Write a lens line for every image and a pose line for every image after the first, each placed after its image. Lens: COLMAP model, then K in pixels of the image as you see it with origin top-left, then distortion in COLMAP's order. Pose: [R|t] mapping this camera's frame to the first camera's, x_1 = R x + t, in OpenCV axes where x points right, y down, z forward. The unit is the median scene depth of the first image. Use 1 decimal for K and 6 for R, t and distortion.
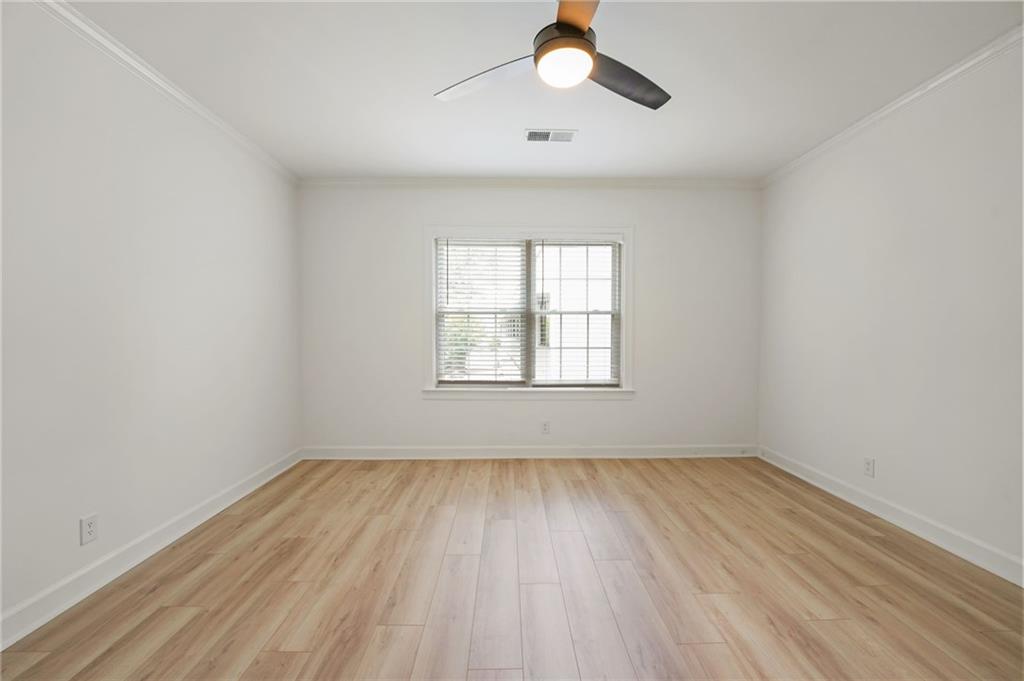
lens RADIAL K [[420.0, 0, 509.6], [0, 420.0, 336.5], [0, 0, 1]] dist [-0.017537, -0.000088]
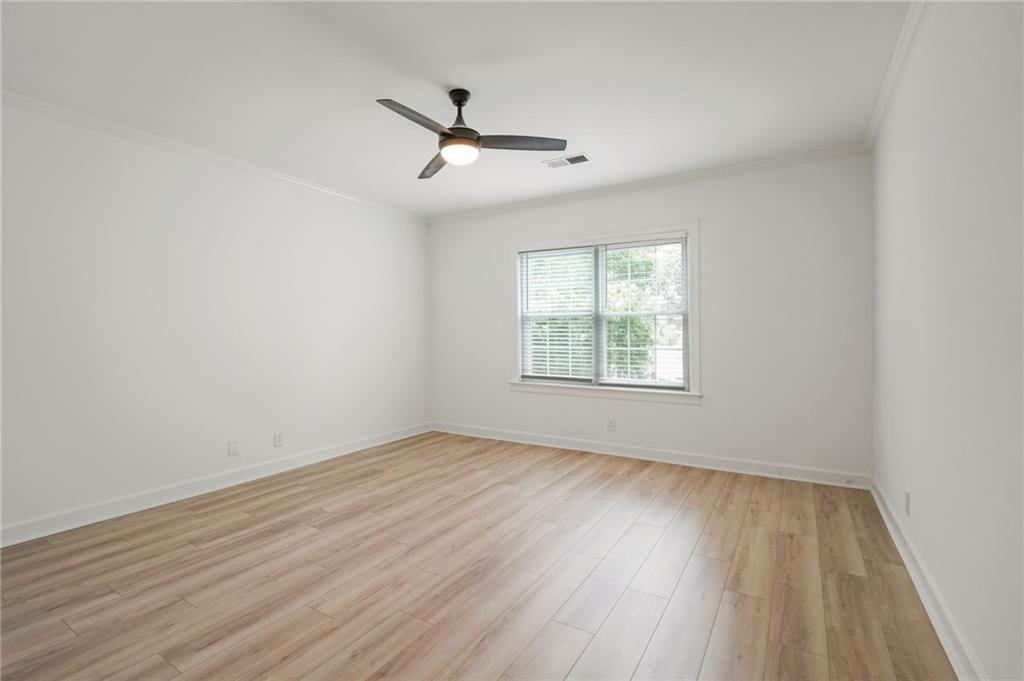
lens RADIAL K [[466.4, 0, 494.3], [0, 466.4, 335.5], [0, 0, 1]] dist [0.000940, 0.000182]
pose [[0.833428, -0.003057, -0.552620, 0.495450], [0.001558, 0.999994, -0.003181, -0.001415], [0.552626, 0.001790, 0.833427, -0.123318]]
